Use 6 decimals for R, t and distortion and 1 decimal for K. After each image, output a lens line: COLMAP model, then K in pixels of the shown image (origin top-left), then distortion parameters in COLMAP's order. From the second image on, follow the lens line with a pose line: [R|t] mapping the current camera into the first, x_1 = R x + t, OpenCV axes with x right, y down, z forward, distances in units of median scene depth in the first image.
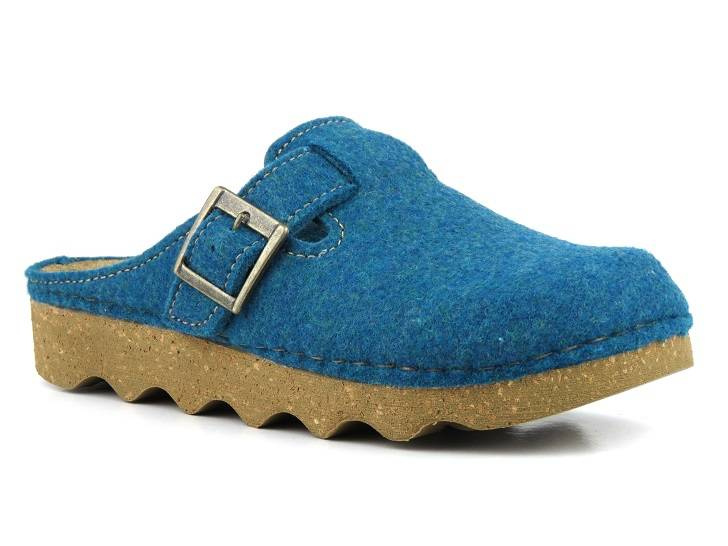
lens RADIAL K [[2479.3, 0, 364.0], [0, 2479.3, 273.0], [0, 0, 1]] dist [-0.047040, 1.814304]
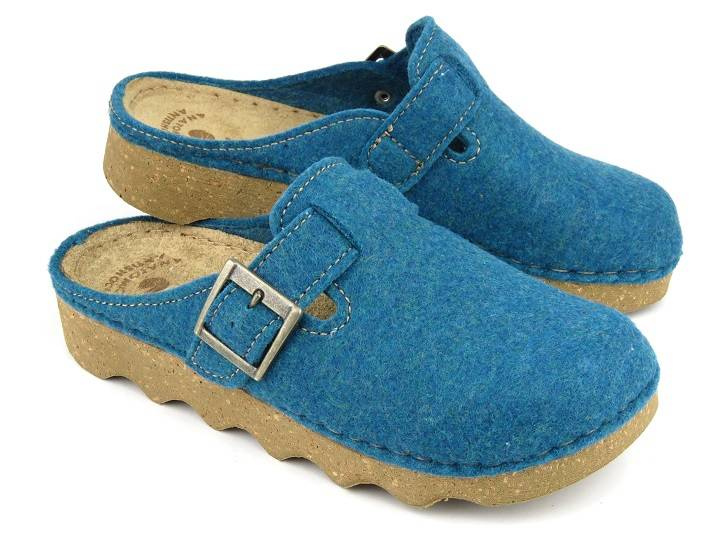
lens RADIAL K [[1607.4, 0, 381.2], [0, 1607.4, 271.3], [0, 0, 1]] dist [0.017628, -0.124097]
pose [[0.993645, -0.063532, 0.092911, -0.060734], [0.024146, 0.926569, 0.375348, -0.302560], [-0.109935, -0.370720, 0.922215, 0.345621]]
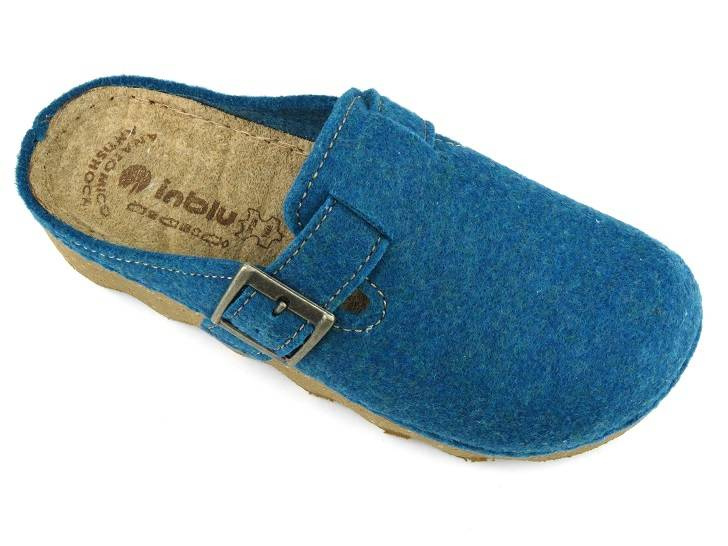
lens RADIAL K [[1169.7, 0, 364.0], [0, 1169.7, 273.0], [0, 0, 1]] dist [0.011397, 0.012191]
pose [[0.968233, -0.221555, 0.115925, -0.069694], [0.026762, 0.552761, 0.832910, -0.422018], [-0.248614, -0.803348, 0.541131, 0.760105]]
